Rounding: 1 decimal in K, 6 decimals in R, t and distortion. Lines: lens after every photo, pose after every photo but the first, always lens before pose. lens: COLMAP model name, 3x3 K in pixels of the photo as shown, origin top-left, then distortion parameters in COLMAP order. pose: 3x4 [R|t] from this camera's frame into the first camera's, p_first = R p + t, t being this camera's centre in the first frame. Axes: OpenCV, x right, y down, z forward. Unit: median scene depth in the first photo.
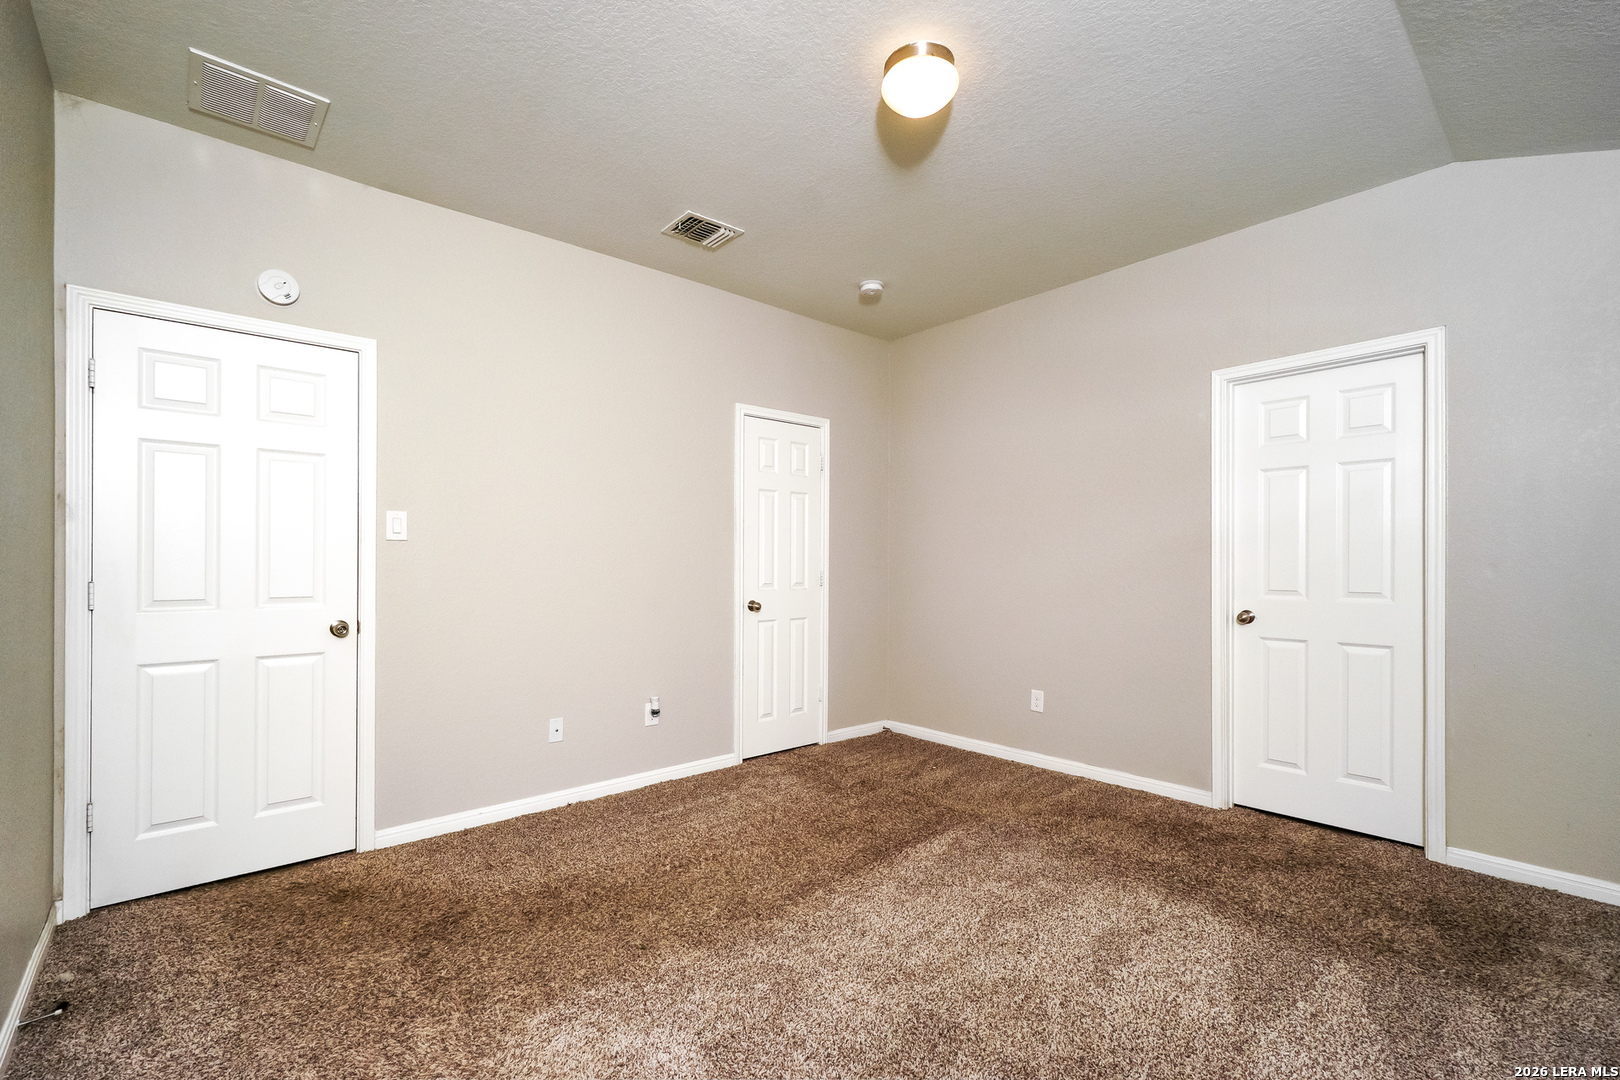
lens RADIAL K [[714.3, 0, 810.6], [0, 714.3, 557.3], [0, 0, 1]] dist [0.000811, -0.000294]
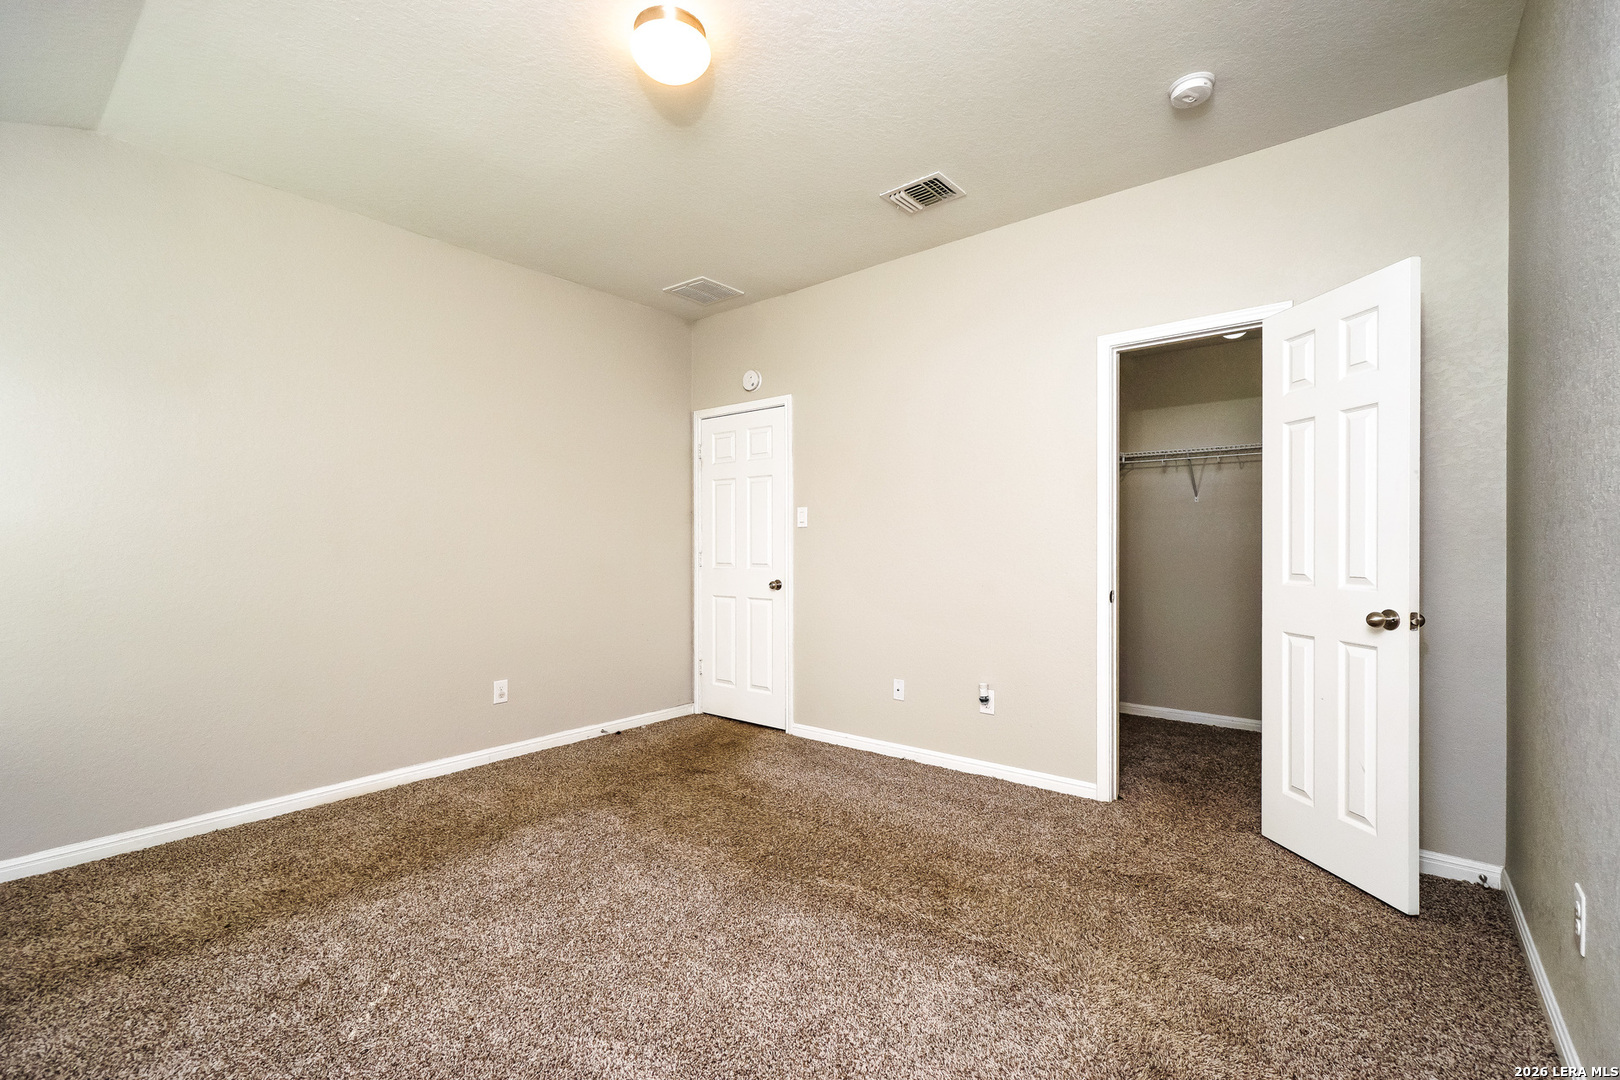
lens RADIAL K [[714.3, 0, 798.6], [0, 714.3, 537.9], [0, 0, 1]] dist [0.000811, -0.000294]
pose [[0.166595, -0.005716, -0.986009, 1.034524], [0.009059, 0.999950, -0.004267, 0.003370], [0.985984, -0.008222, 0.166638, 0.910029]]
